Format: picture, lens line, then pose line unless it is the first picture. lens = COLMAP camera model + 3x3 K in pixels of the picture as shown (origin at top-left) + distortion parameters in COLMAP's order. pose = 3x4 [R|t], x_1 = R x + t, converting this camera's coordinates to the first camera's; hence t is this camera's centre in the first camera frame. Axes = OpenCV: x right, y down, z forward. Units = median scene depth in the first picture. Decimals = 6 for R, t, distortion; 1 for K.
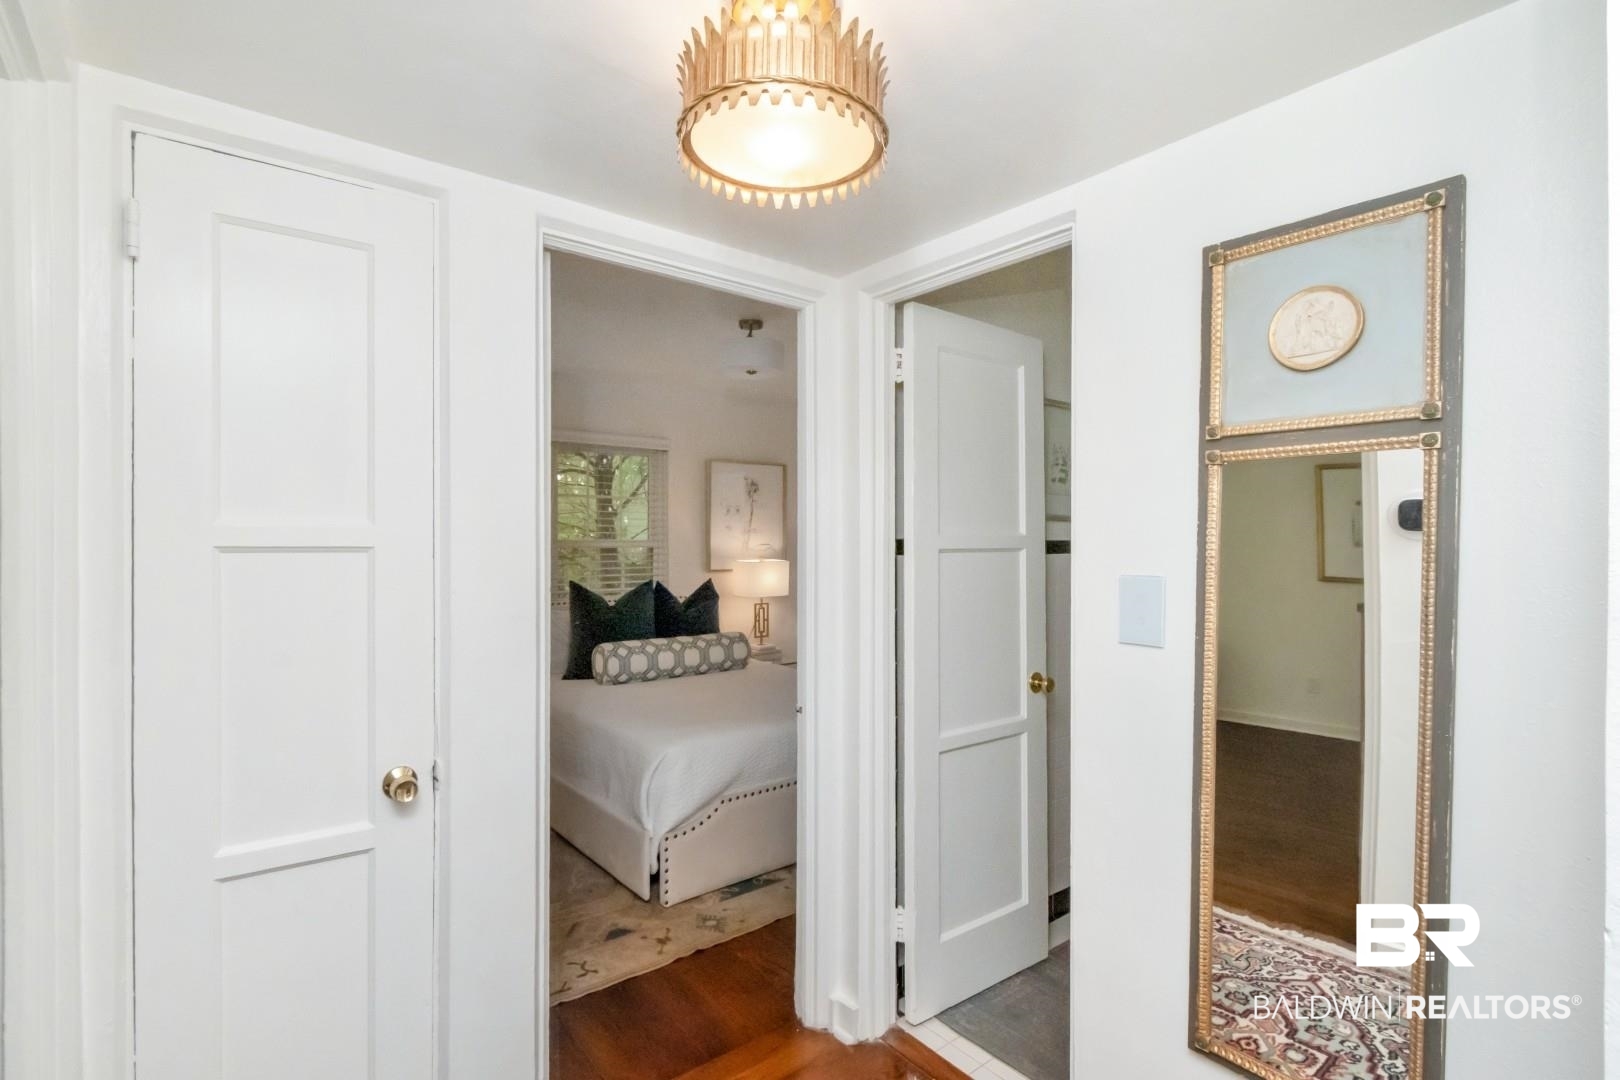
lens RADIAL K [[781.5, 0, 807.9], [0, 781.5, 543.2], [0, 0, 1]] dist [0.015703, -0.001329]
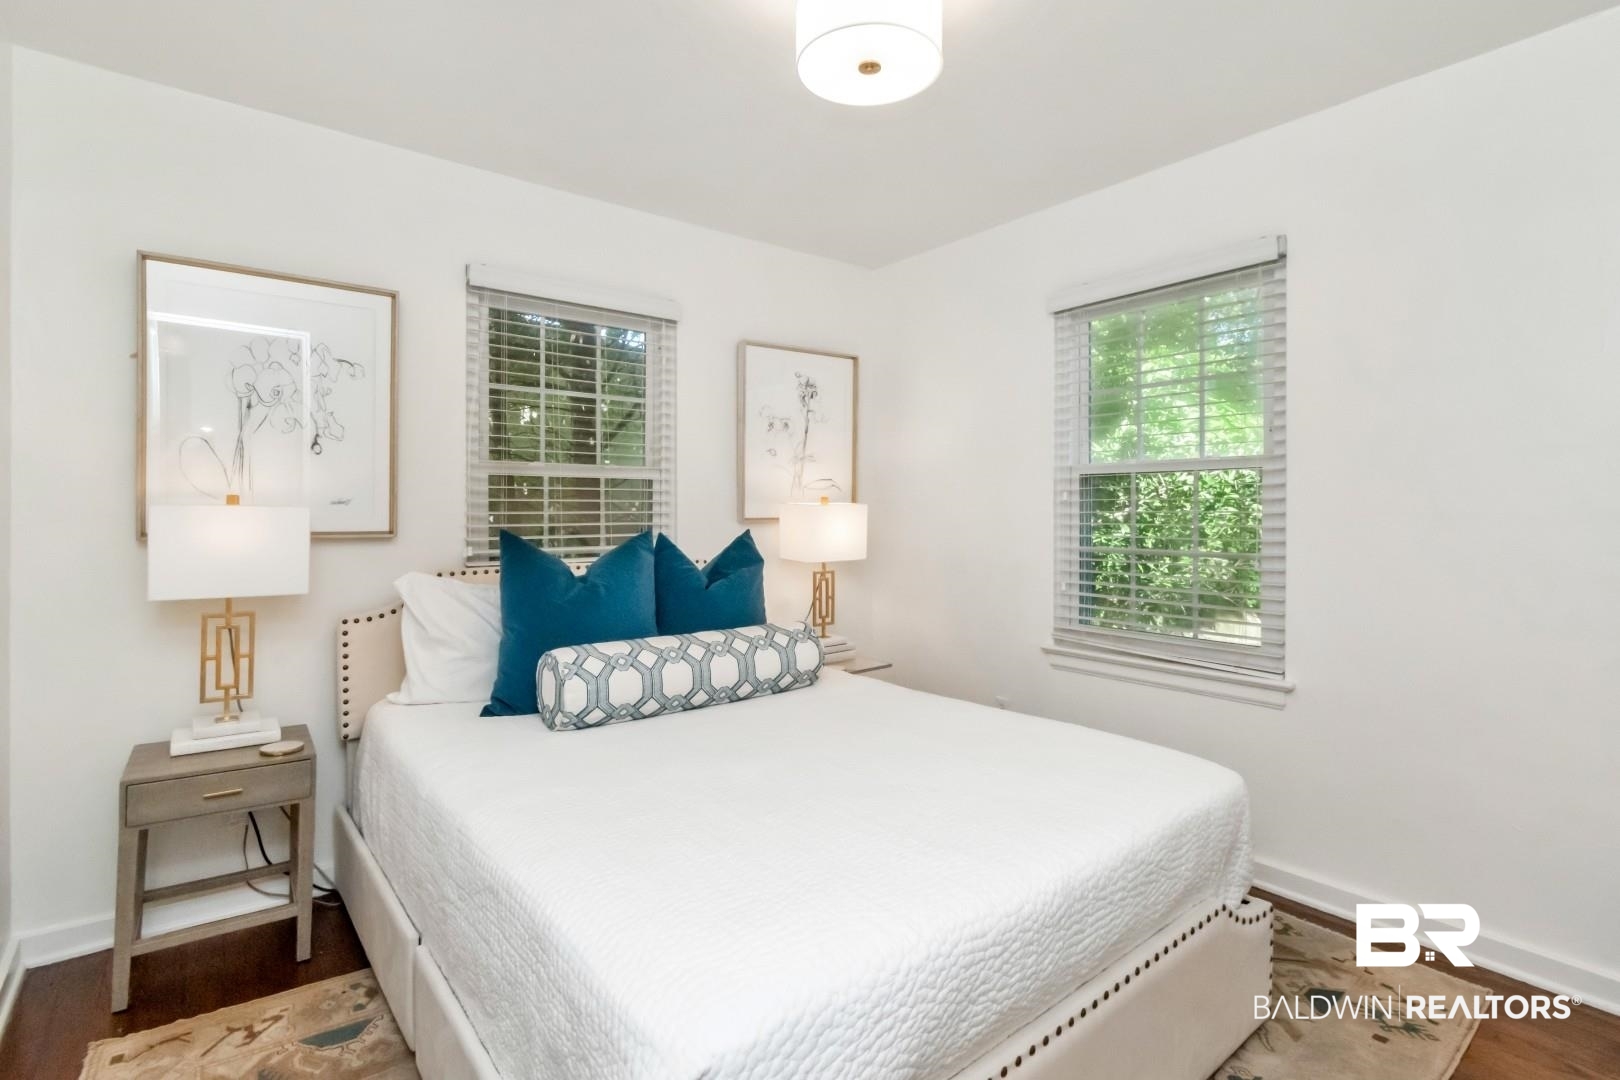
lens RADIAL K [[781.5, 0, 810.8], [0, 781.5, 509.6], [0, 0, 1]] dist [0.015703, -0.001329]
pose [[0.999983, 0.001116, 0.005726, -0.087394], [-0.001112, 0.999999, -0.000679, 0.032458], [-0.005727, 0.000673, 0.999983, 0.436473]]
